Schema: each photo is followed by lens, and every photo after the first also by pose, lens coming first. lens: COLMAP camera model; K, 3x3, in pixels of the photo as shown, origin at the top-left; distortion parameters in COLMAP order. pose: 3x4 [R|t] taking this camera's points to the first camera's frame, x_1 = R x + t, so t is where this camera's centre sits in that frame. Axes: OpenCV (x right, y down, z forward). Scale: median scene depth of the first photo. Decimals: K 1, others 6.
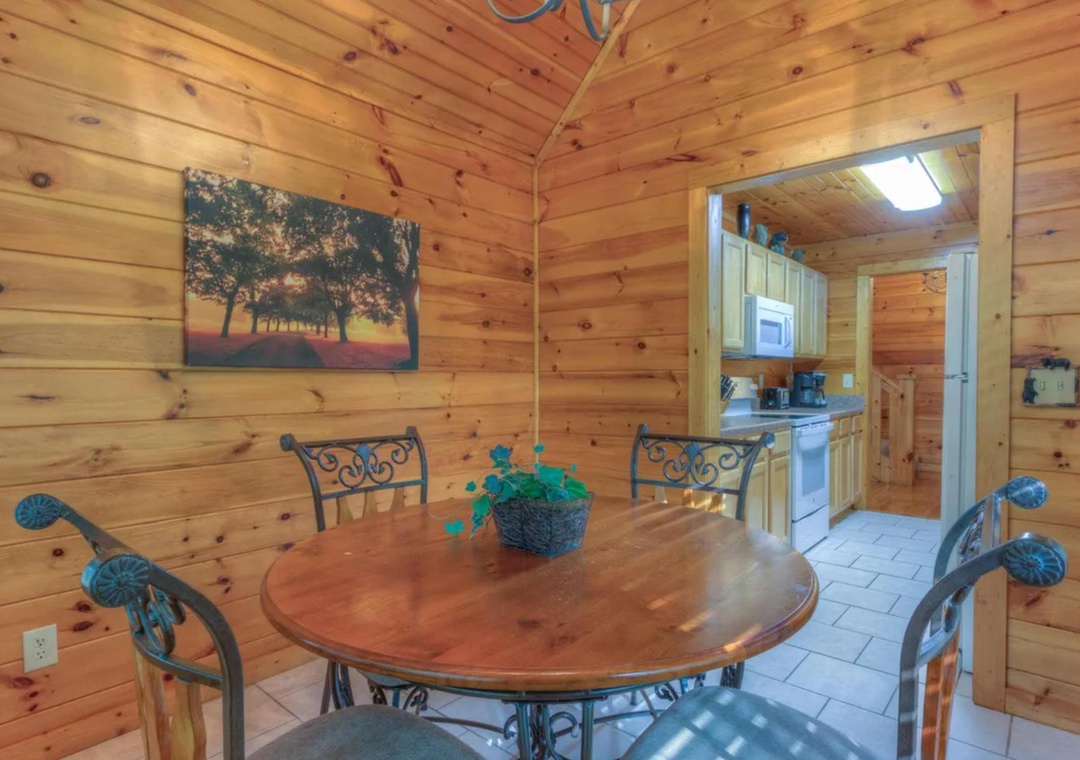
lens RADIAL K [[591.1, 0, 547.4], [0, 591.1, 383.7], [0, 0, 1]] dist [-0.005374, 0.005285]
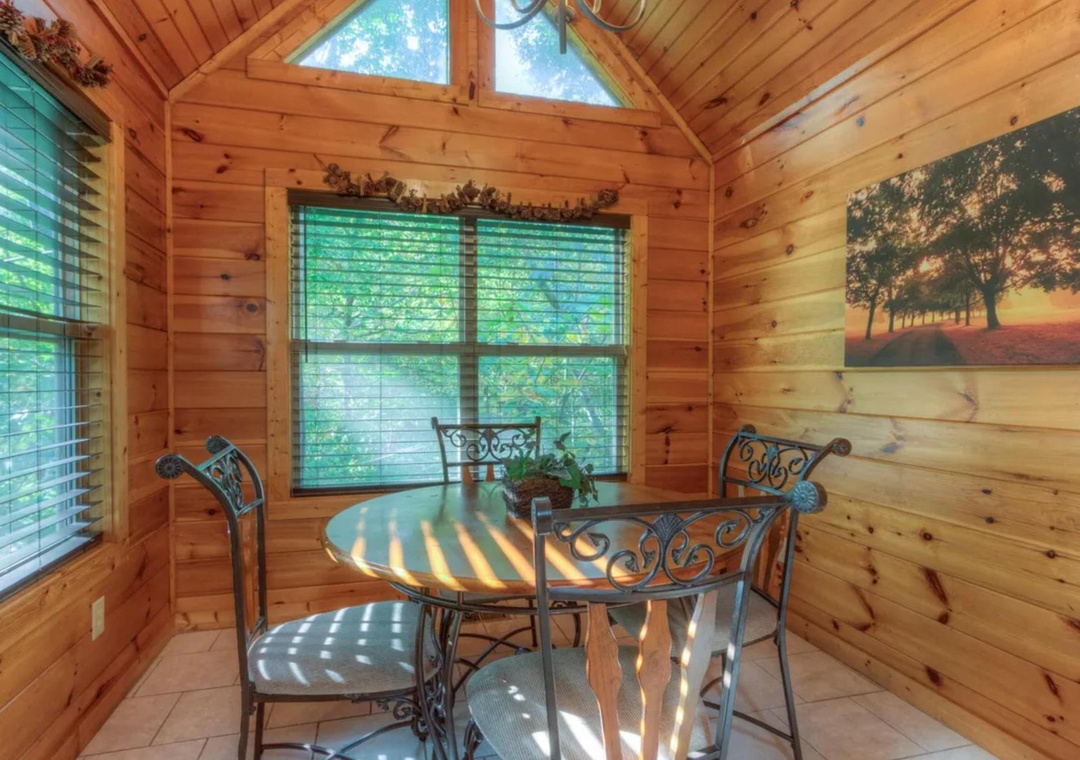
lens RADIAL K [[591.1, 0, 540.9], [0, 591.1, 380.9], [0, 0, 1]] dist [-0.005374, 0.005285]
pose [[-0.555793, 0.005284, -0.831304, 0.609685], [-0.008823, 0.999886, 0.012254, -0.011096], [0.831274, 0.014146, -0.555683, 1.021003]]
